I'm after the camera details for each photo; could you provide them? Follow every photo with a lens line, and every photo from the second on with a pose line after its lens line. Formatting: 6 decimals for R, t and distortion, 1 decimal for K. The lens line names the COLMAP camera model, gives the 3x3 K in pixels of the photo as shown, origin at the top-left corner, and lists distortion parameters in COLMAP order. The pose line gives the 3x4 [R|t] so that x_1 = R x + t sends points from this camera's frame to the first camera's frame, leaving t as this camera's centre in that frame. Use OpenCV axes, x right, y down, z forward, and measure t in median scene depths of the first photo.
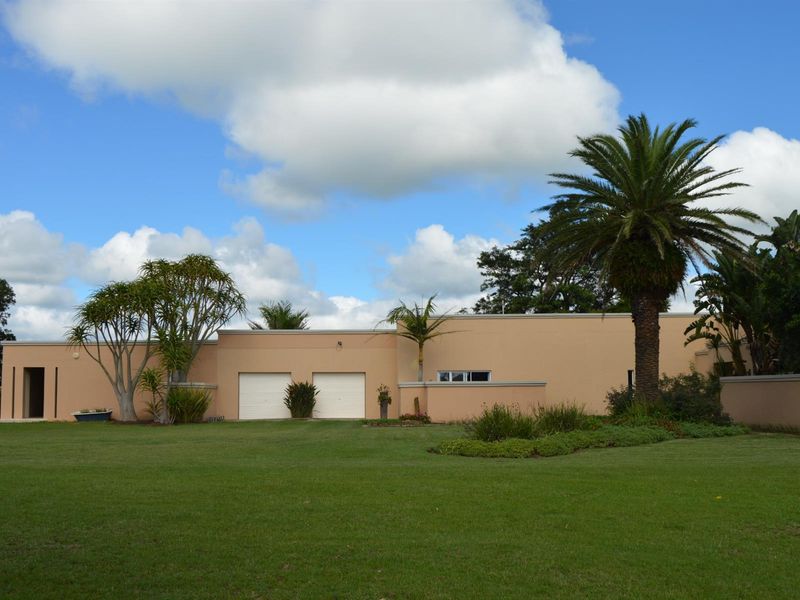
lens RADIAL K [[1009.5, 0, 363.7], [0, 1009.5, 295.7], [0, 0, 1]] dist [-0.060162, 0.000000]
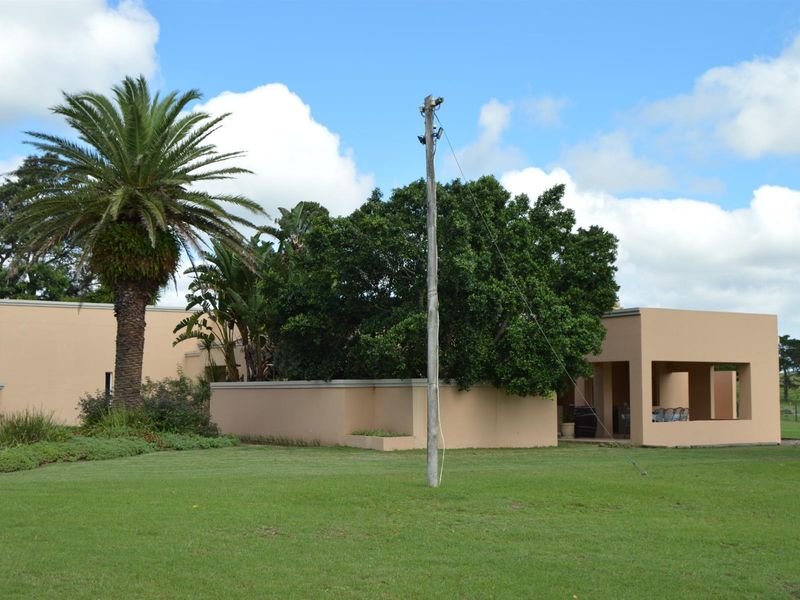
lens RADIAL K [[1009.5, 0, 399.5], [0, 1009.5, 299.4], [0, 0, 1]] dist [-0.060162, 0.000000]
pose [[0.858889, 0.055945, 0.509097, 0.039974], [-0.055375, 0.998333, -0.016284, 0.012372], [-0.509159, -0.014205, 0.860555, 0.142045]]
